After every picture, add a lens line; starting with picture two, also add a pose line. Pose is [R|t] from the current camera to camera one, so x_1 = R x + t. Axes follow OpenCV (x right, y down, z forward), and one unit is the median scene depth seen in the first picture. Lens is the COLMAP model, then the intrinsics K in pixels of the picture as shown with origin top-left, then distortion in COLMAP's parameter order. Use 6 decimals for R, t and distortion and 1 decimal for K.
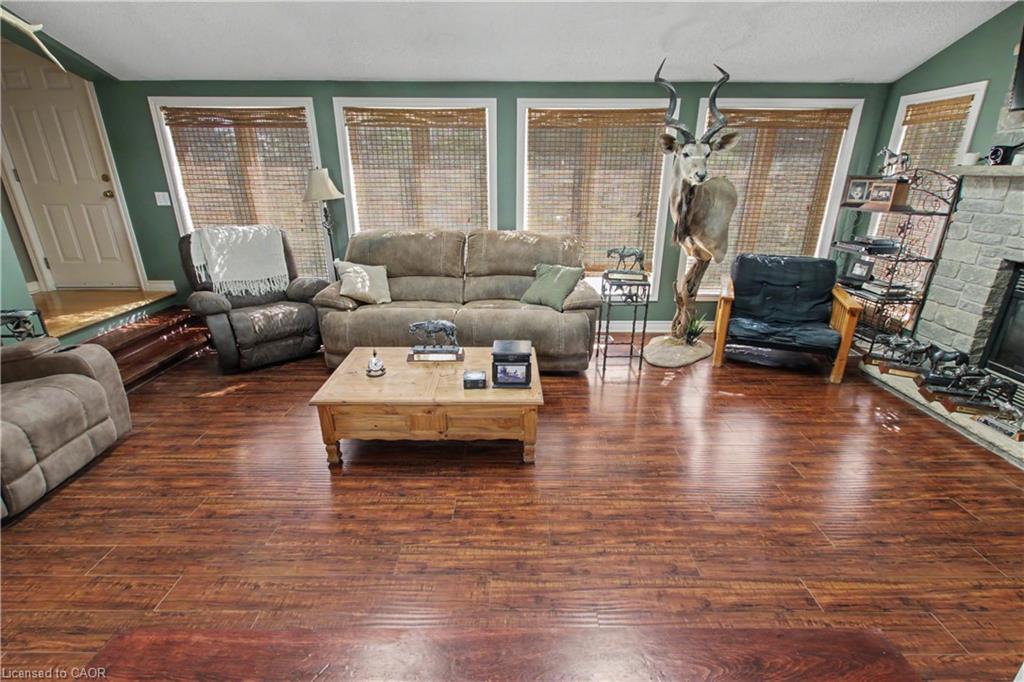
lens RADIAL K [[482.3, 0, 506.3], [0, 482.3, 346.0], [0, 0, 1]] dist [0.000723, -0.000028]
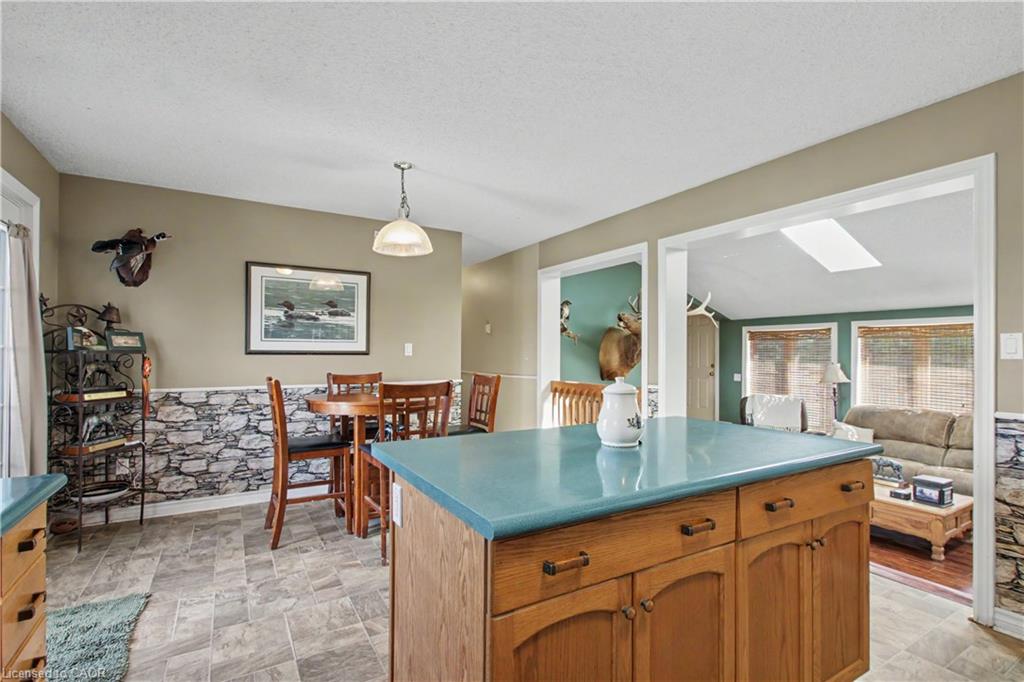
lens RADIAL K [[482.3, 0, 505.1], [0, 482.3, 347.5], [0, 0, 1]] dist [0.000723, -0.000028]
pose [[0.509115, -0.004686, -0.860686, 0.412590], [-0.311827, 0.931045, -0.189522, 0.211389], [0.802226, 0.364874, 0.472547, -0.611671]]
